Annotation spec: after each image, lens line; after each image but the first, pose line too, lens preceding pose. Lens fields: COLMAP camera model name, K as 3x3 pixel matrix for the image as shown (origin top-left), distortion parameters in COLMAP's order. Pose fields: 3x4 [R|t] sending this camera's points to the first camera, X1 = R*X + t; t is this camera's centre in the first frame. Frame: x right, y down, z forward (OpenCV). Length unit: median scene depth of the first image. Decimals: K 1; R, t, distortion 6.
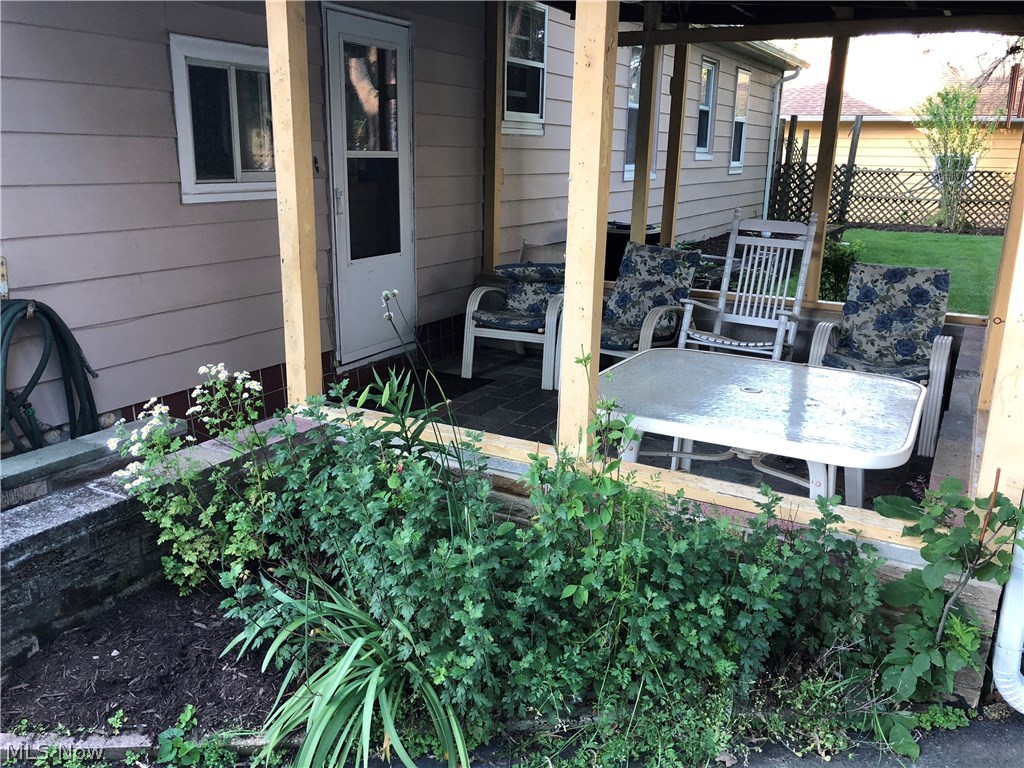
lens RADIAL K [[844.7, 0, 512.0], [0, 844.7, 384.0], [0, 0, 1]] dist [0.060014, -0.071305]
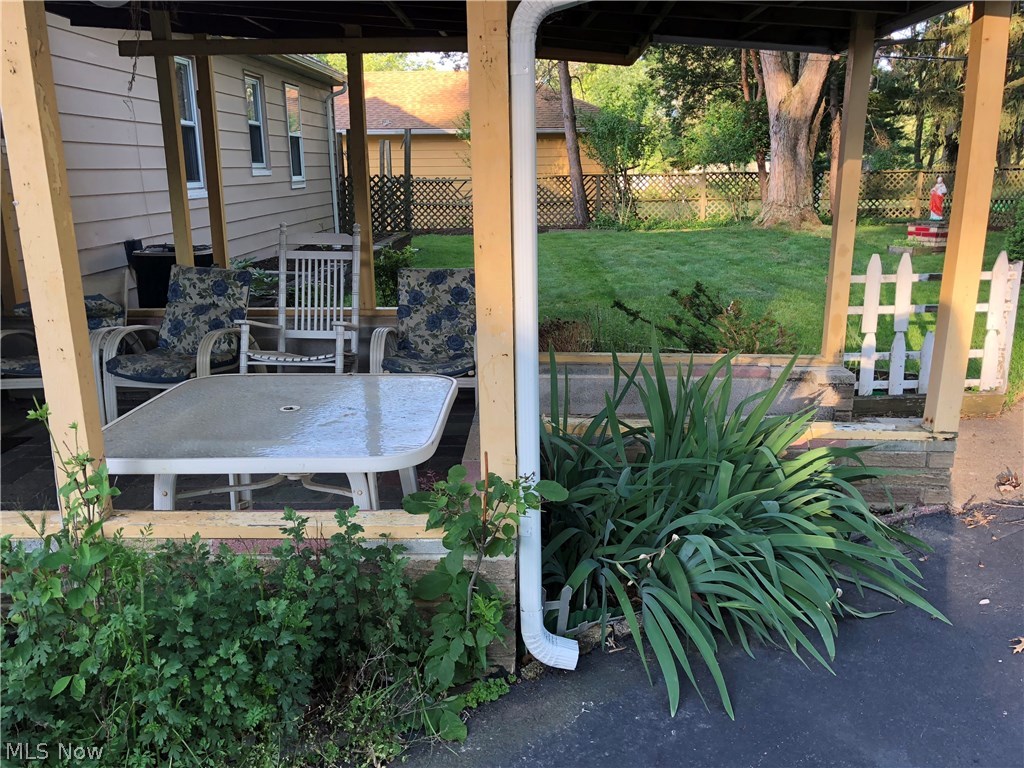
lens RADIAL K [[844.7, 0, 512.0], [0, 844.7, 384.0], [0, 0, 1]] dist [0.060014, -0.071305]
pose [[0.891021, -0.144526, 0.430341, 0.056909], [0.151308, 0.988311, 0.018632, -0.000402], [-0.428003, 0.048512, 0.902474, 0.007459]]
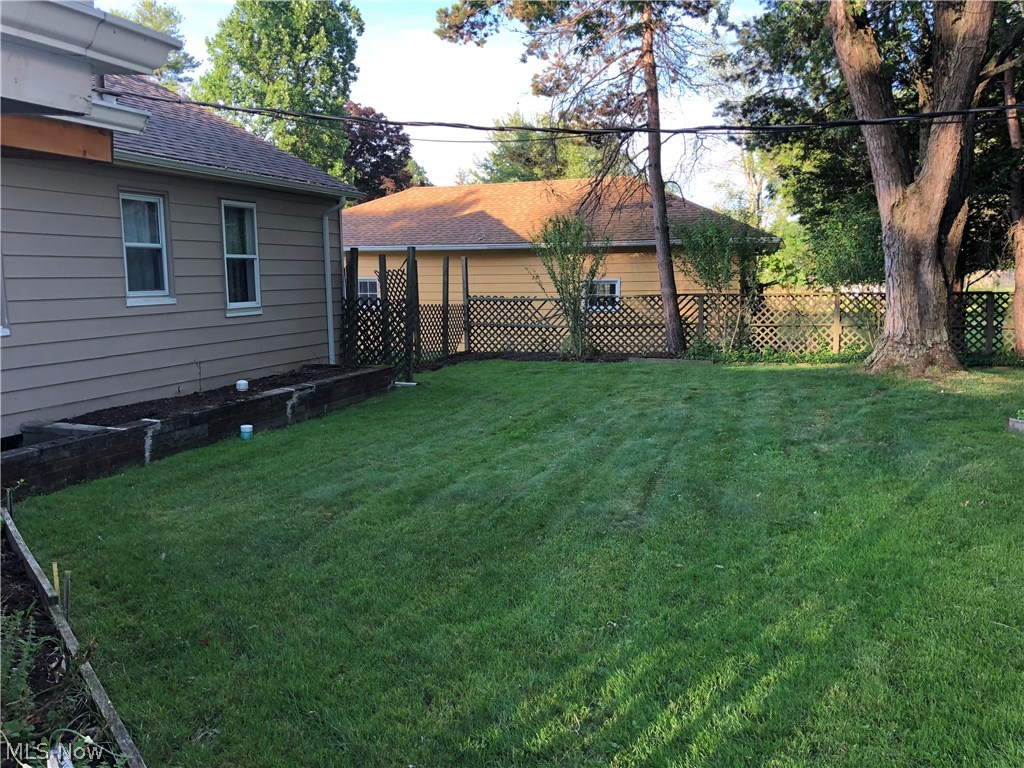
lens RADIAL K [[812.9, 0, 512.0], [0, 812.9, 384.0], [0, 0, 1]] dist [0.009274, -0.011827]
pose [[0.986655, -0.055184, 0.153186, 1.019463], [0.075507, 0.988609, -0.130193, -0.126469], [-0.144257, 0.140022, 0.979583, 0.404501]]
